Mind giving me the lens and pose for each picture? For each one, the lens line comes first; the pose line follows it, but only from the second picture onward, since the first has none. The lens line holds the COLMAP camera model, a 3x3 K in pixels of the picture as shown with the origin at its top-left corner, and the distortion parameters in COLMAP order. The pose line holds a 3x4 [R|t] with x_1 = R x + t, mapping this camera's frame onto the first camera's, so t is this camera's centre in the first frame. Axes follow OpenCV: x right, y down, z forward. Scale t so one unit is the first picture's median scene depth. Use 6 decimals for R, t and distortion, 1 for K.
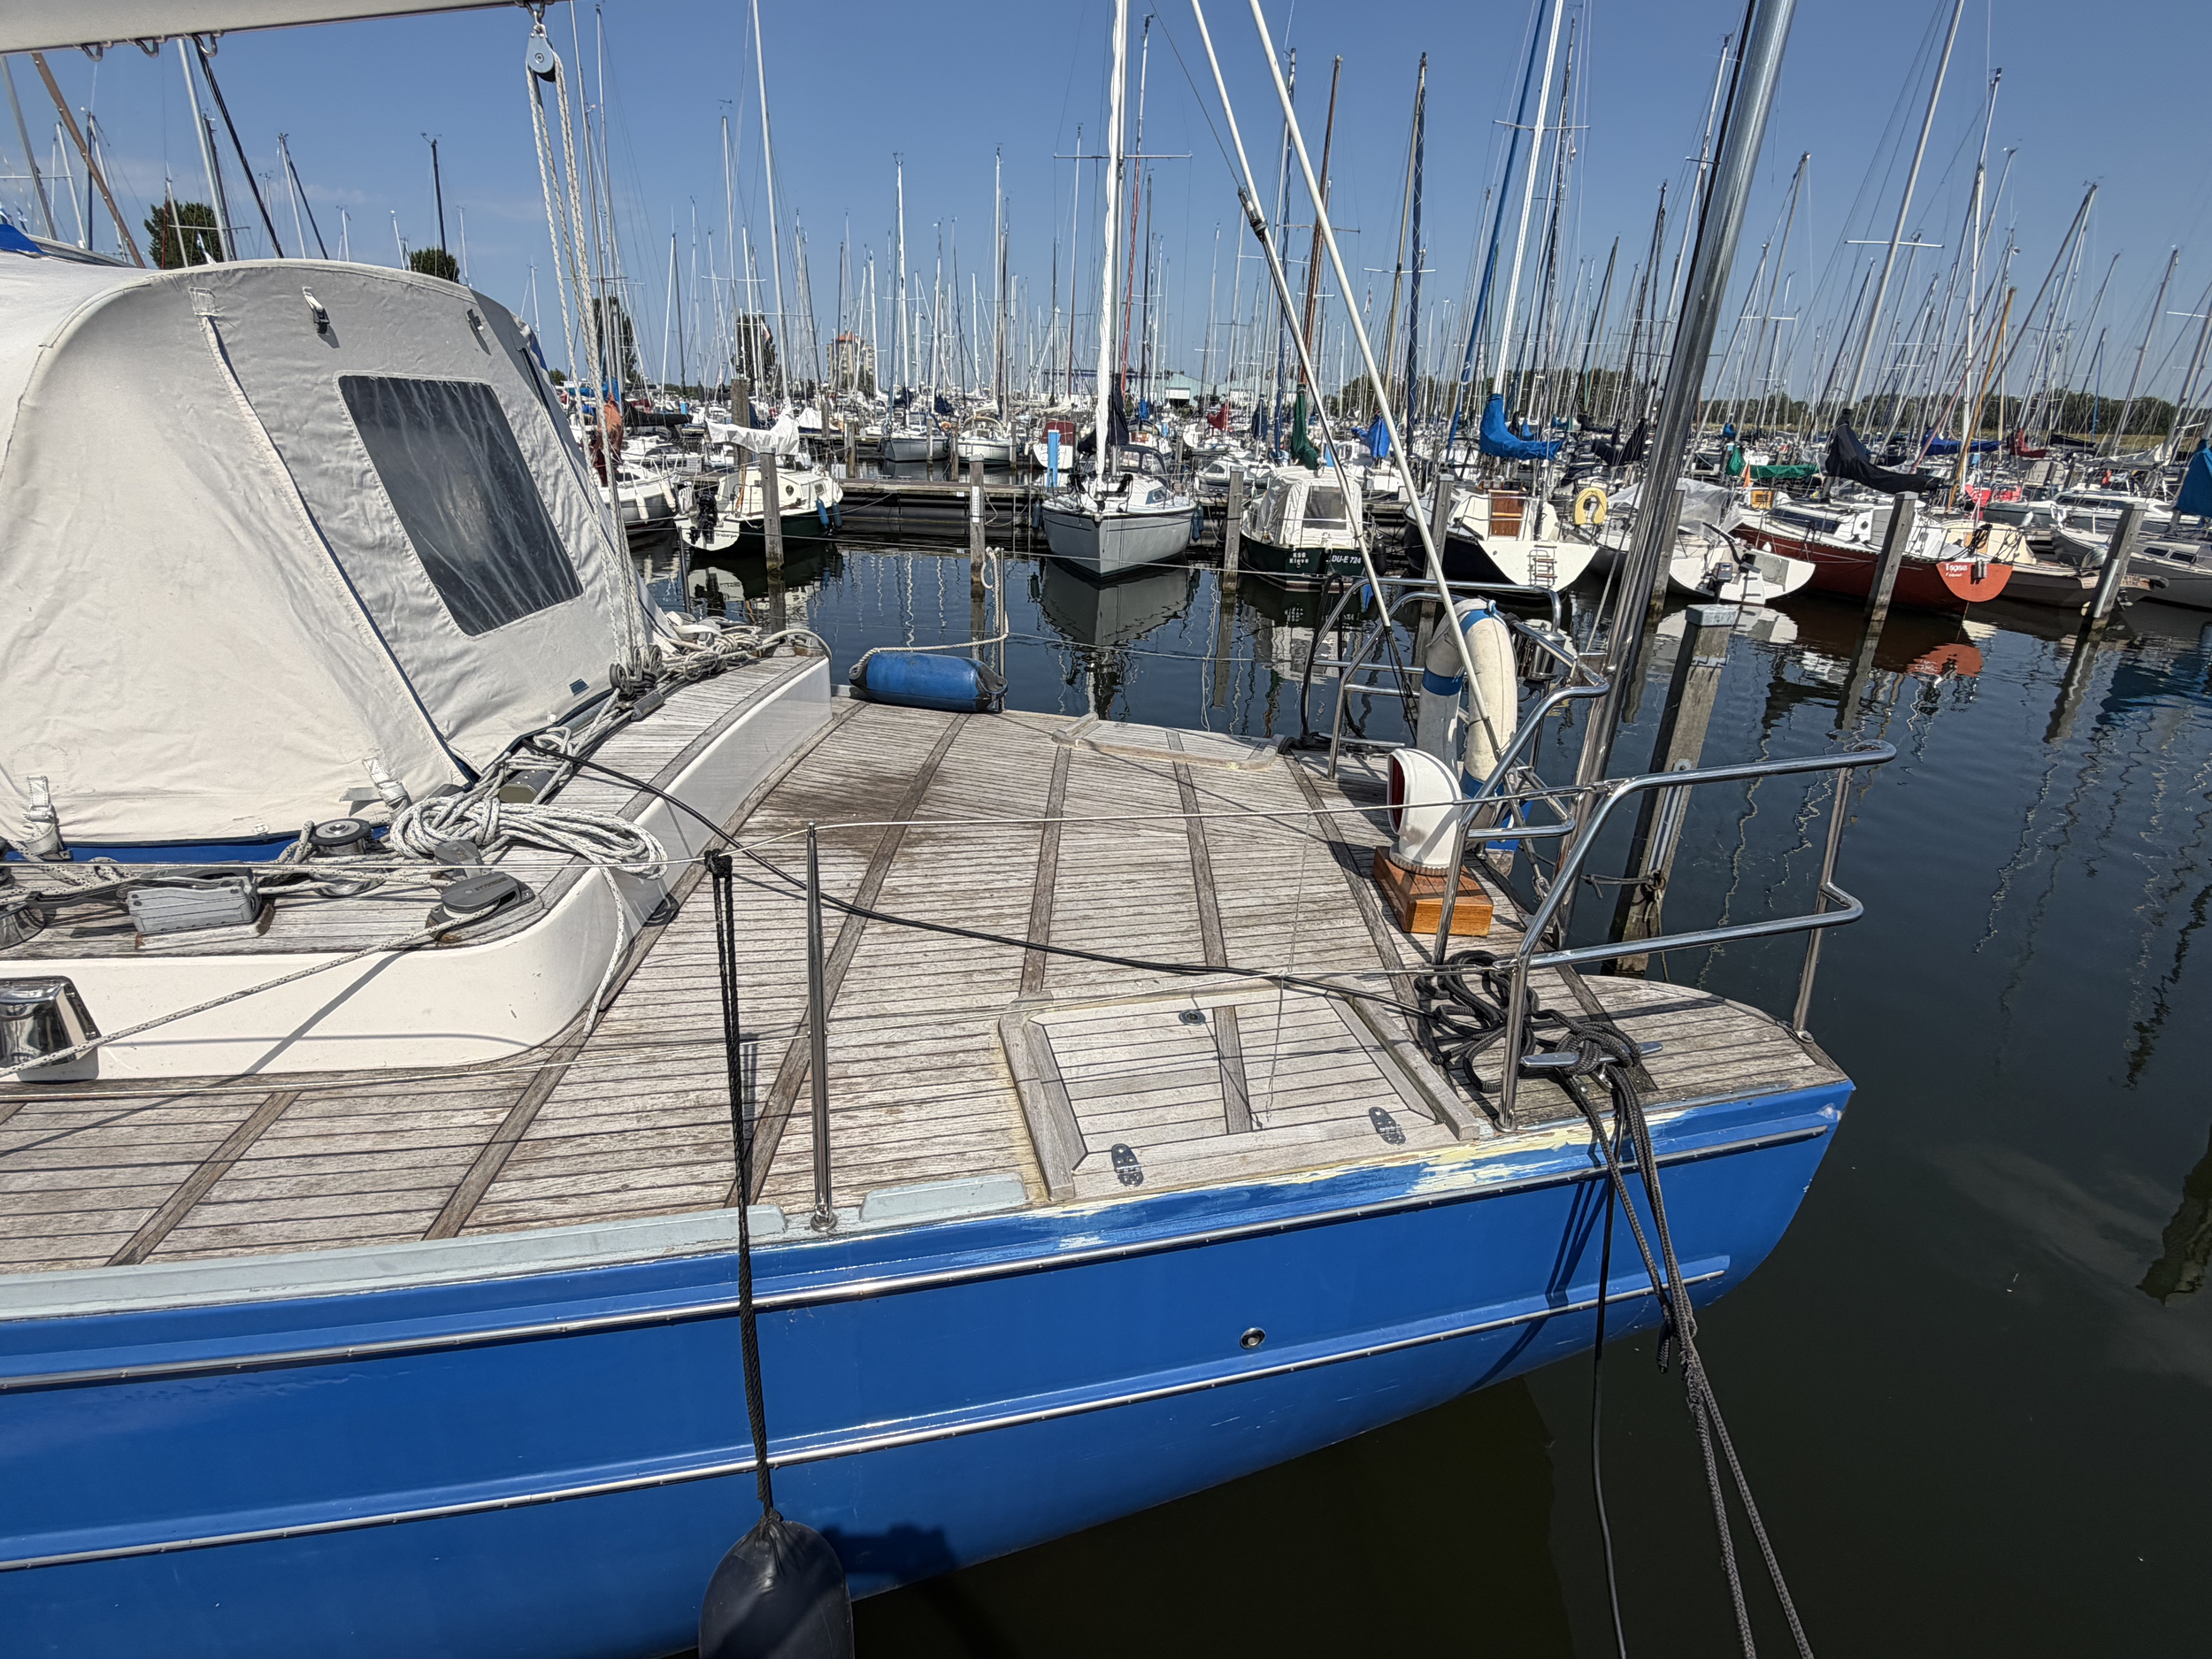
lens RADIAL K [[1122.8, 0, 1096.2], [0, 1122.8, 836.1], [0, 0, 1]] dist [0.006039, -0.005428]
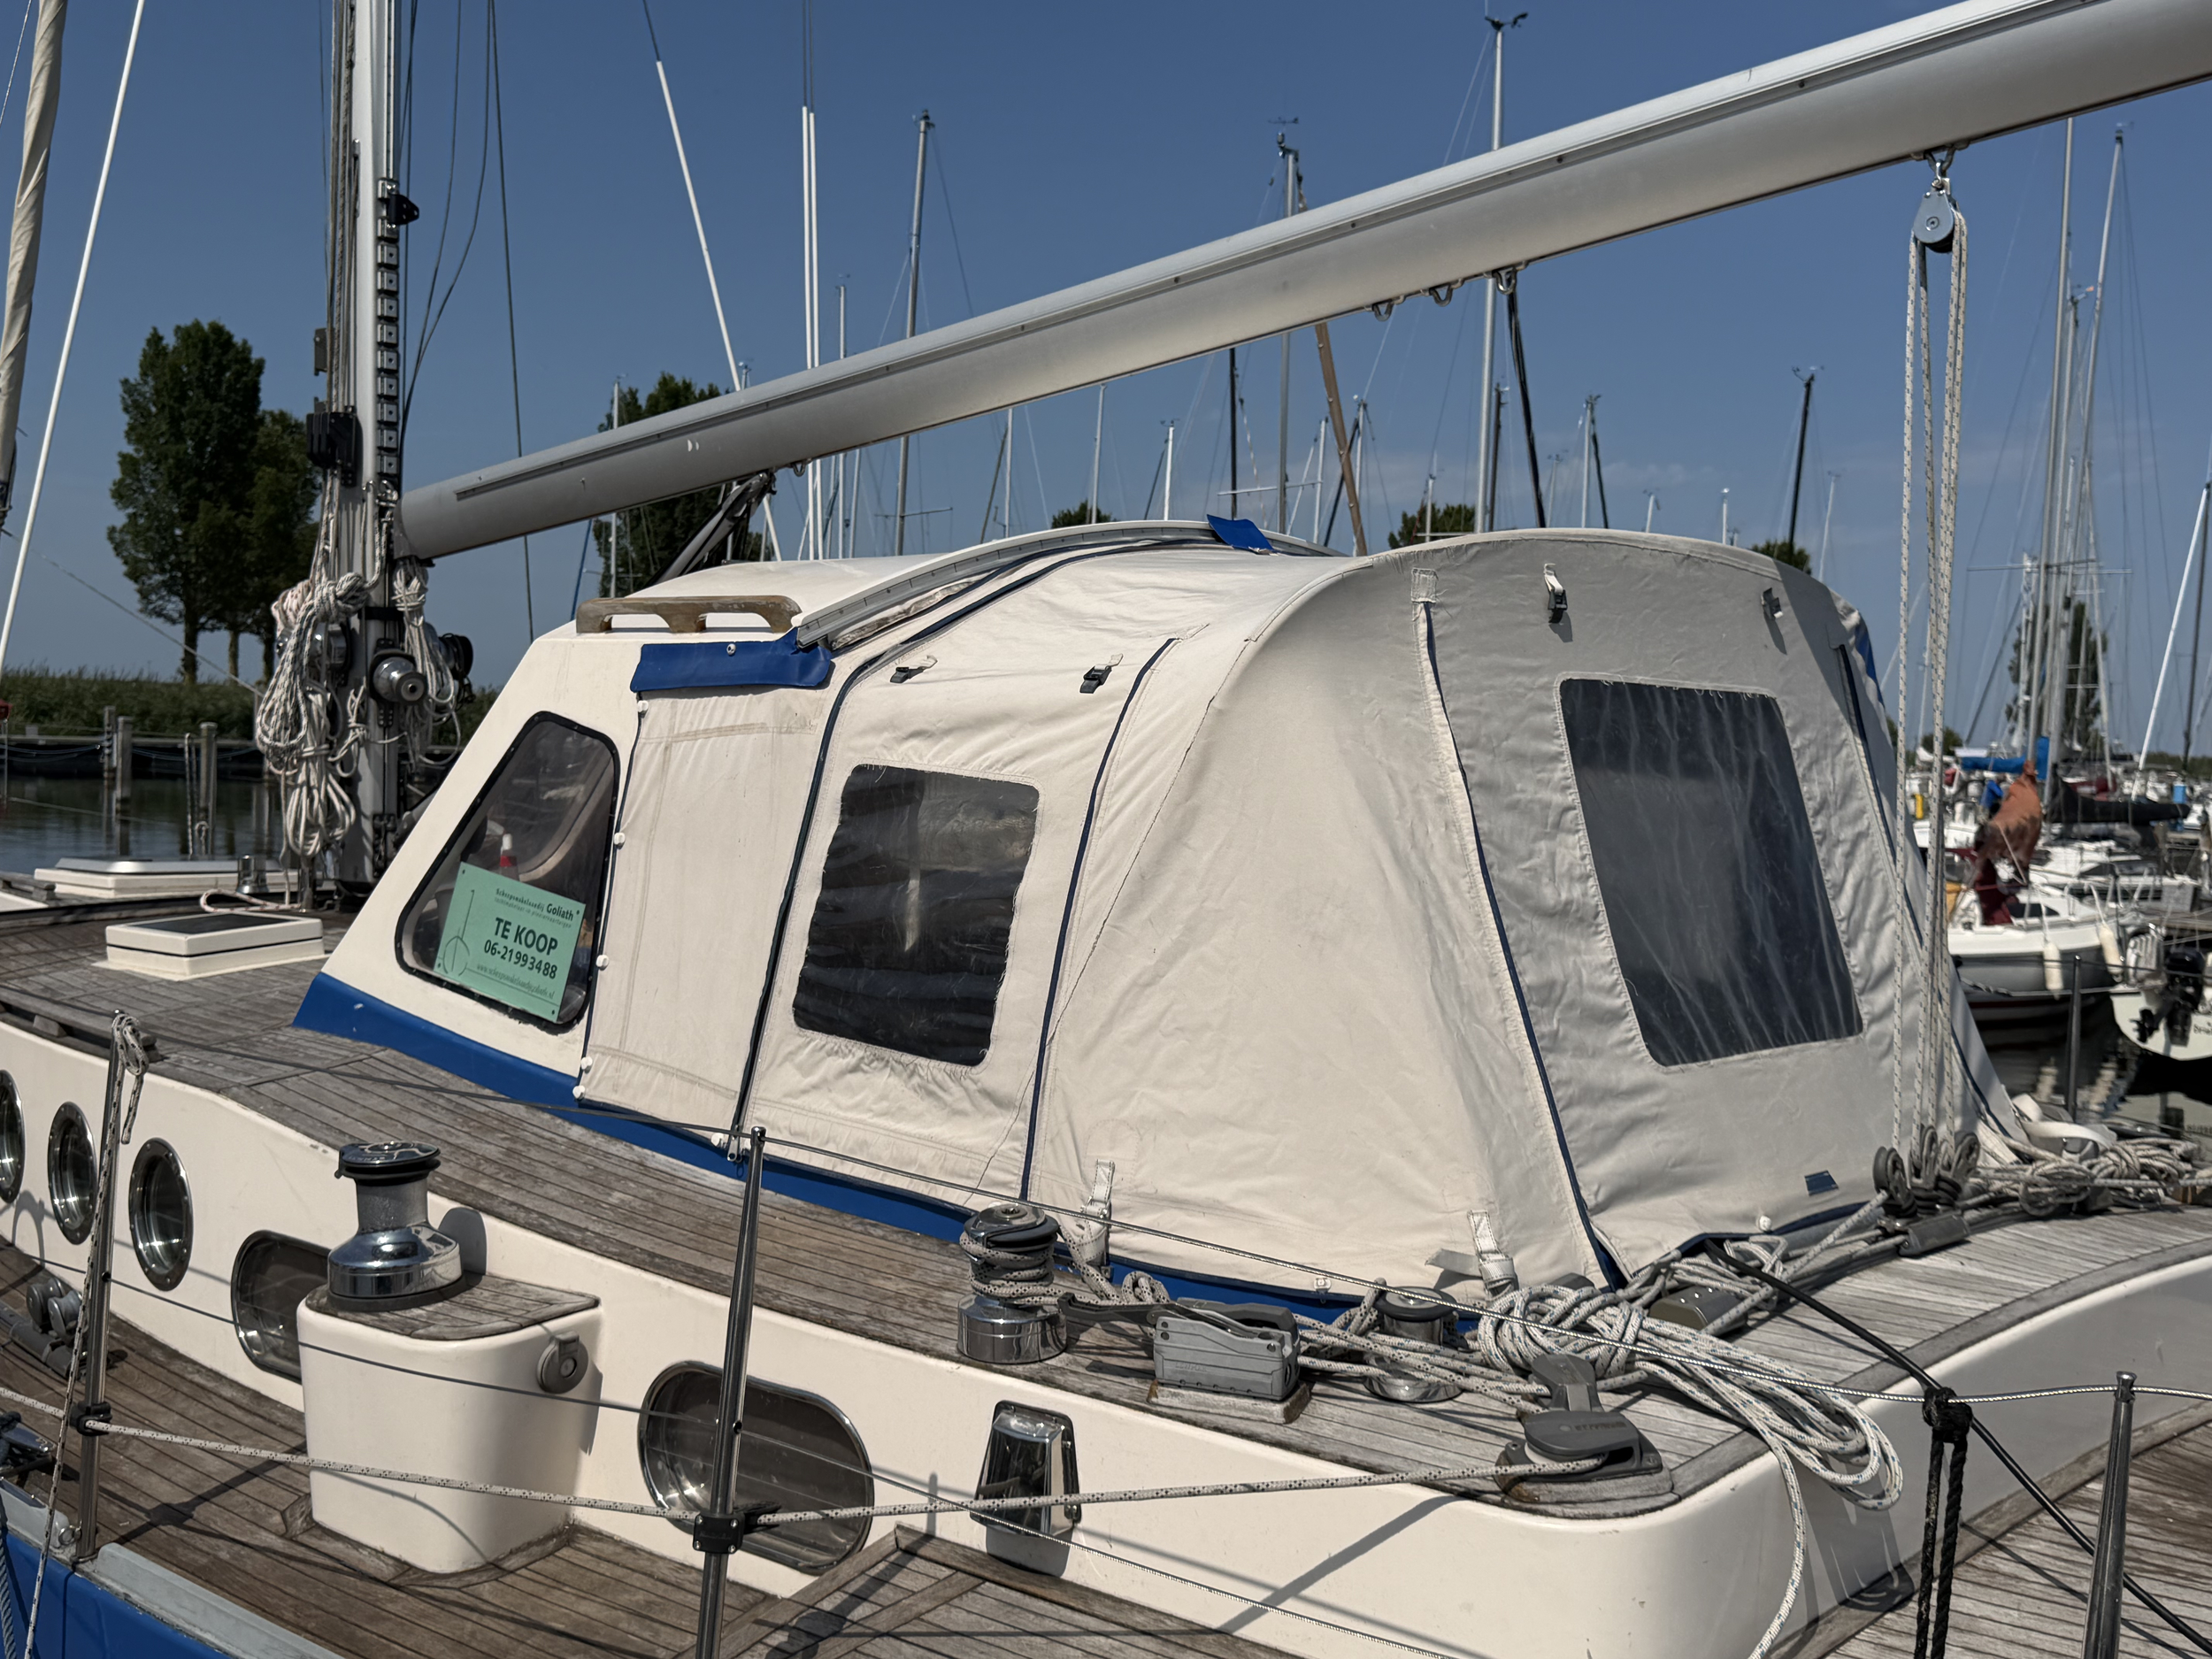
lens RADIAL K [[2277.6, 0, 1106.0], [0, 2277.6, 829.5], [0, 0, 1]] dist [0.212710, -0.513124]
pose [[0.720960, 0.019434, -0.692705, 0.105552], [-0.256801, 0.935929, -0.241018, 0.090957], [0.643638, 0.351652, 0.679758, -0.110158]]
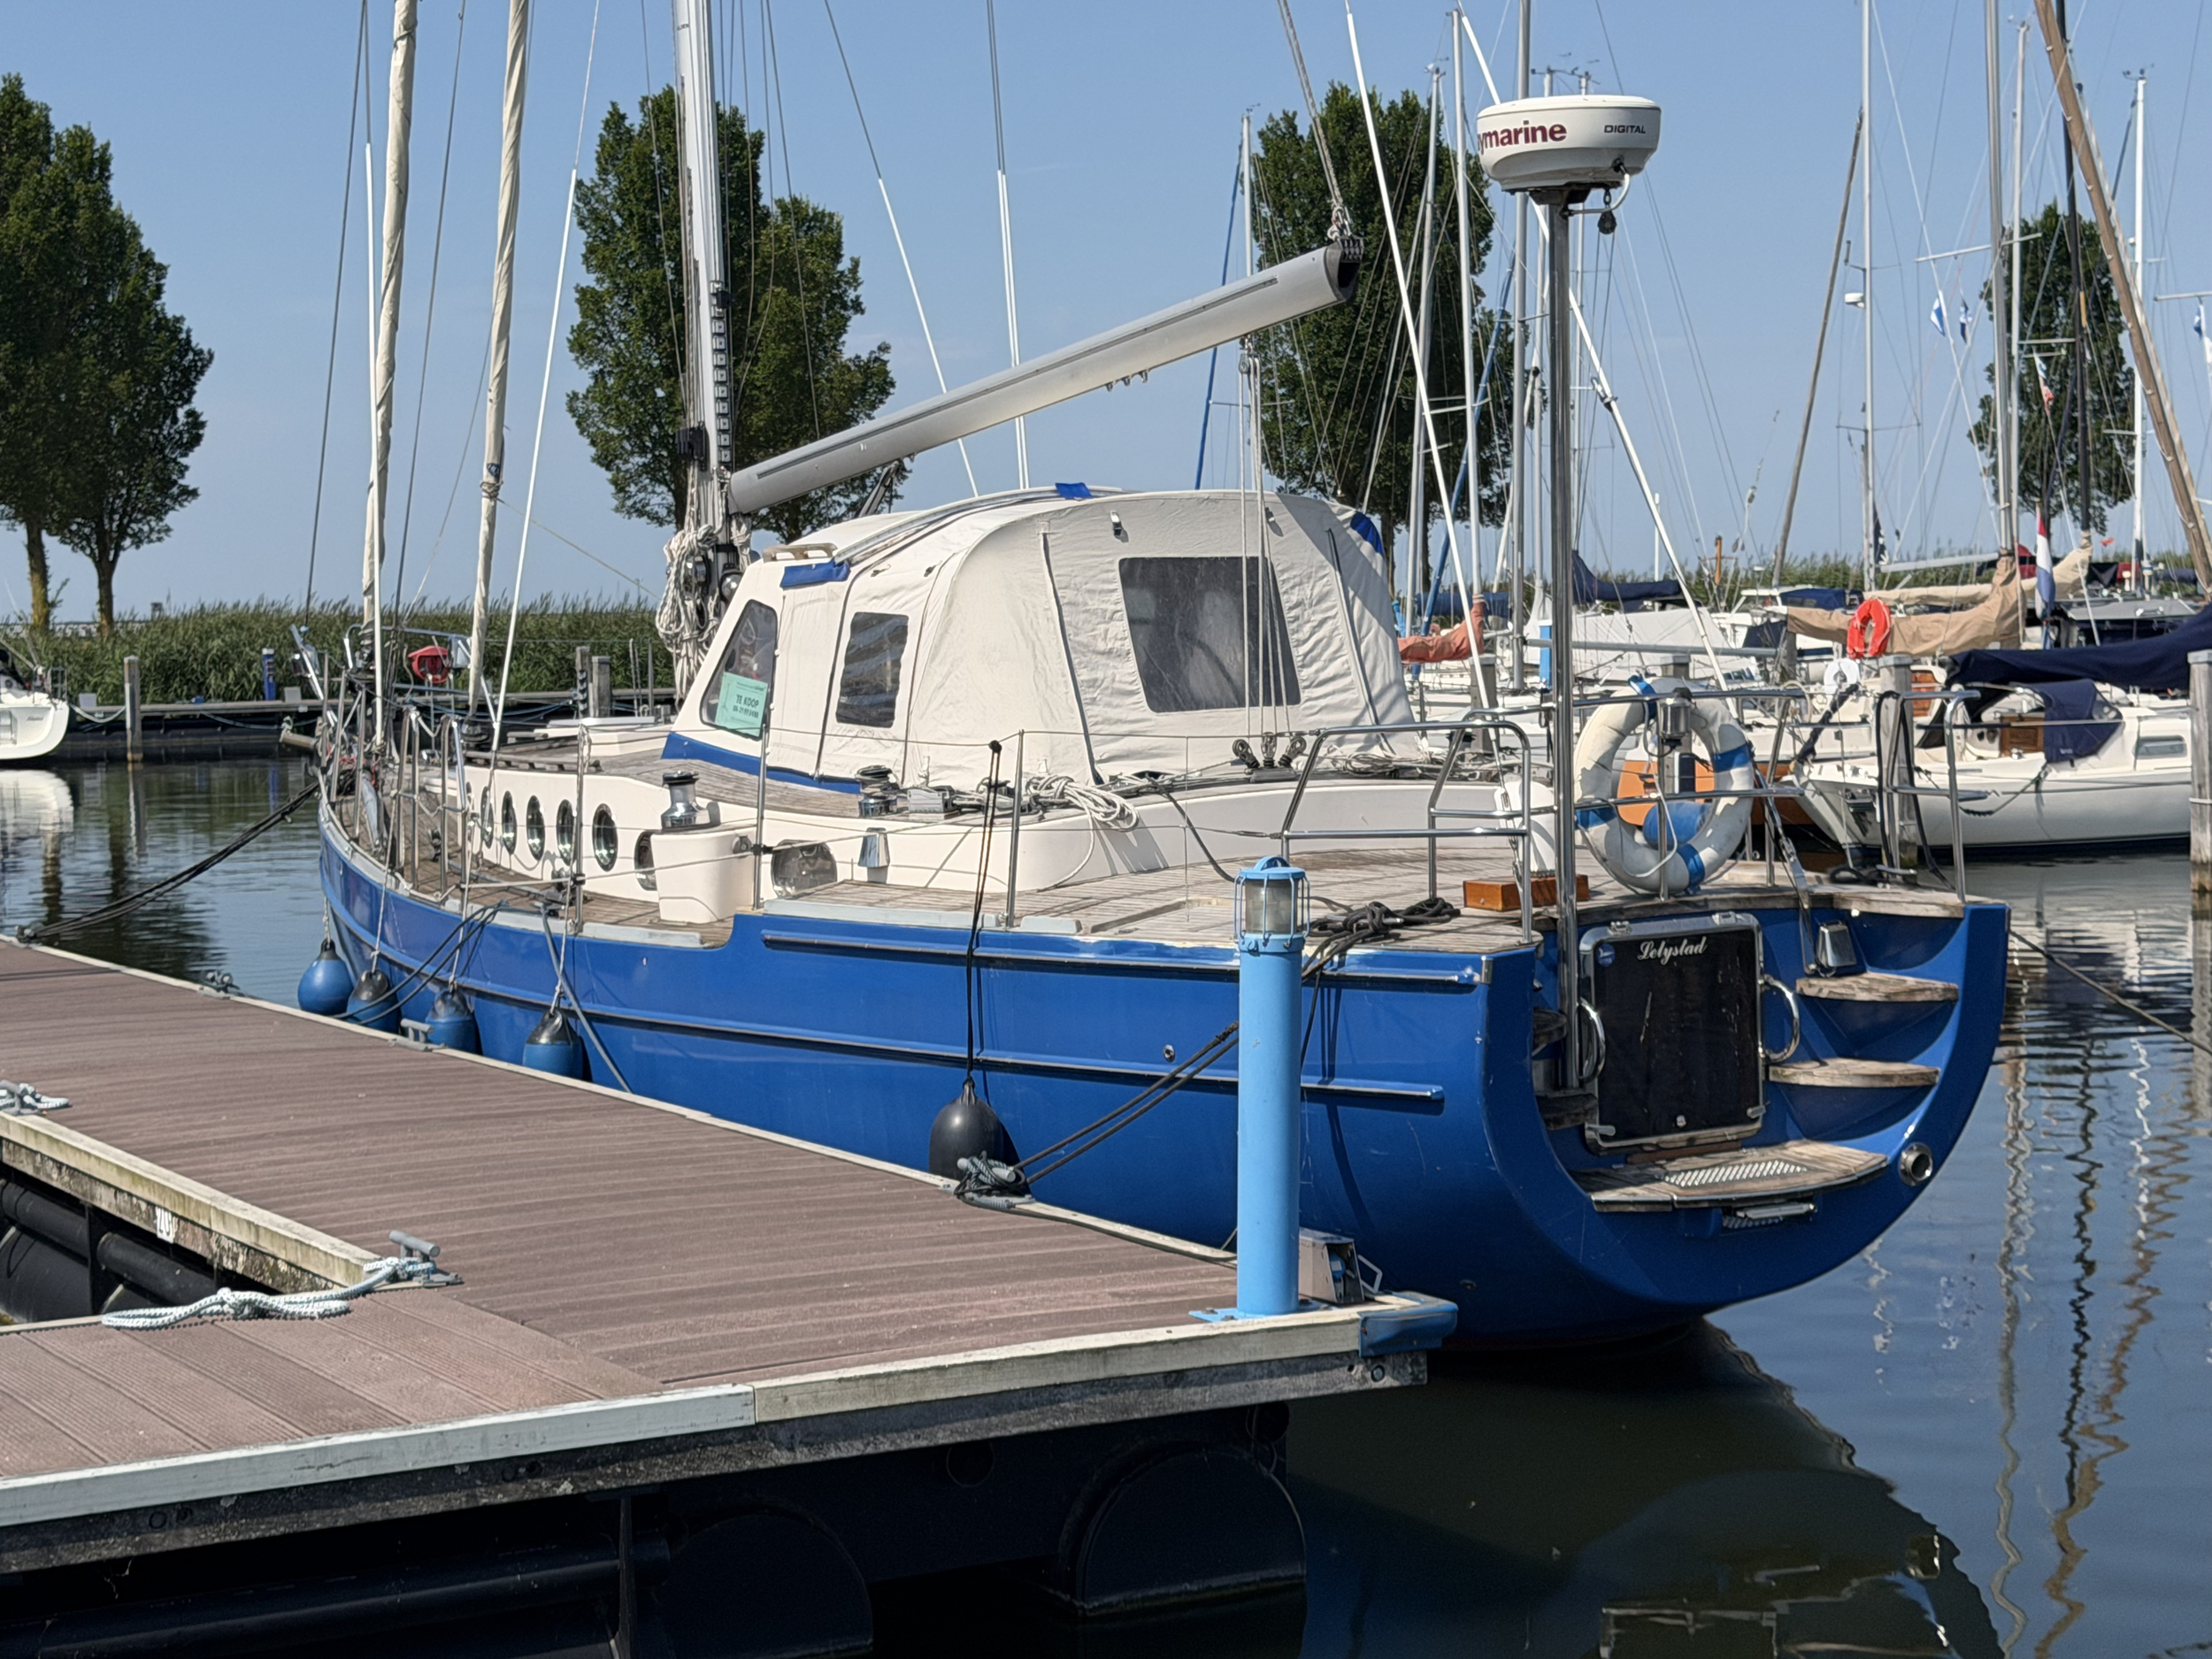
lens RADIAL K [[4257.9, 0, 1106.0], [0, 4257.9, 829.5], [0, 0, 1]] dist [0.026631, 2.958325]
pose [[0.497338, -0.007805, -0.867522, 4.822722], [-0.267656, 0.949800, -0.161988, 1.010805], [0.825237, 0.312760, 0.470283, -1.880435]]
